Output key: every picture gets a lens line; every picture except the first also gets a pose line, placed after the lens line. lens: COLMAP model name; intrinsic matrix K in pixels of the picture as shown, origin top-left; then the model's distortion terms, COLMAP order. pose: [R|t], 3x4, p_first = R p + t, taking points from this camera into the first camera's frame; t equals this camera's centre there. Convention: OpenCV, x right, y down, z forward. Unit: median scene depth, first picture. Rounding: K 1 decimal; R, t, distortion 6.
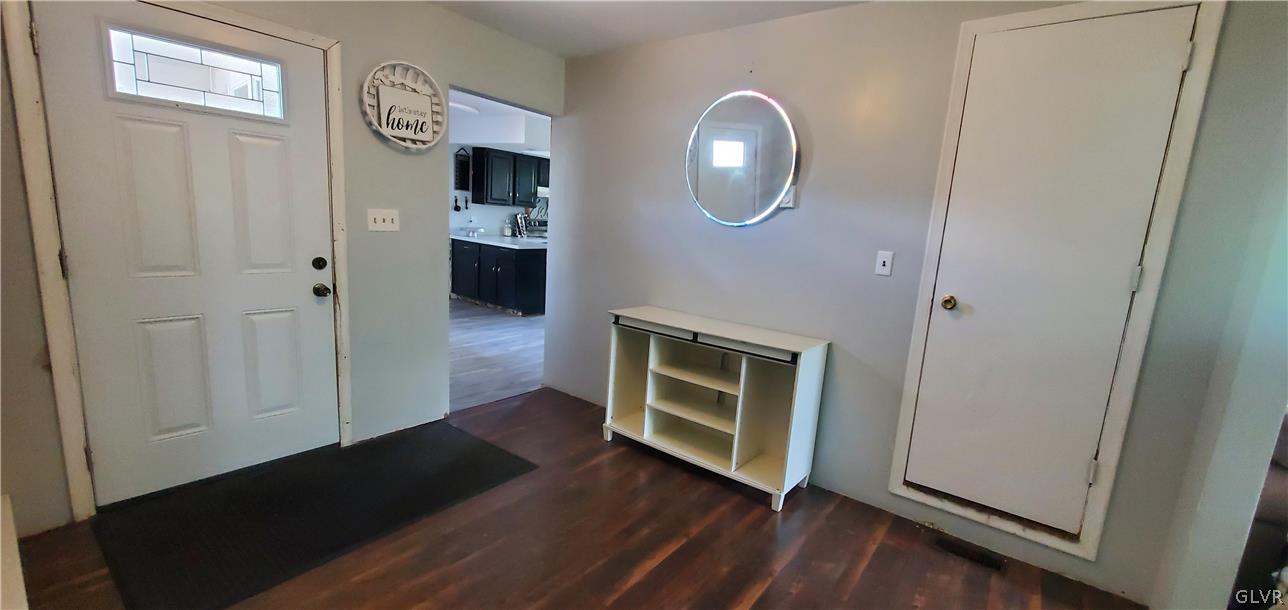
lens RADIAL K [[506.6, 0, 658.1], [0, 506.6, 306.0], [0, 0, 1]] dist [0.002800, 0.000072]
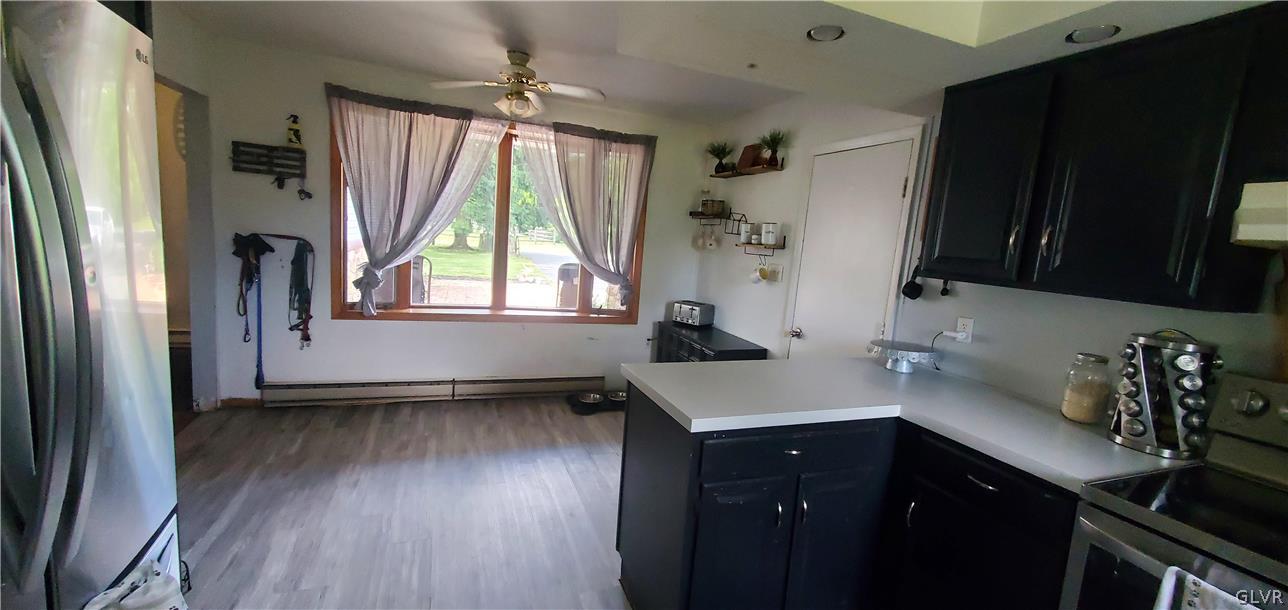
lens RADIAL K [[506.6, 0, 658.1], [0, 506.6, 306.0], [0, 0, 1]] dist [0.002800, 0.000072]
pose [[-0.518013, 0.004528, -0.855361, 0.000289], [-0.260541, 0.951634, 0.162823, -0.298362], [0.814728, 0.307201, -0.491779, 1.582882]]
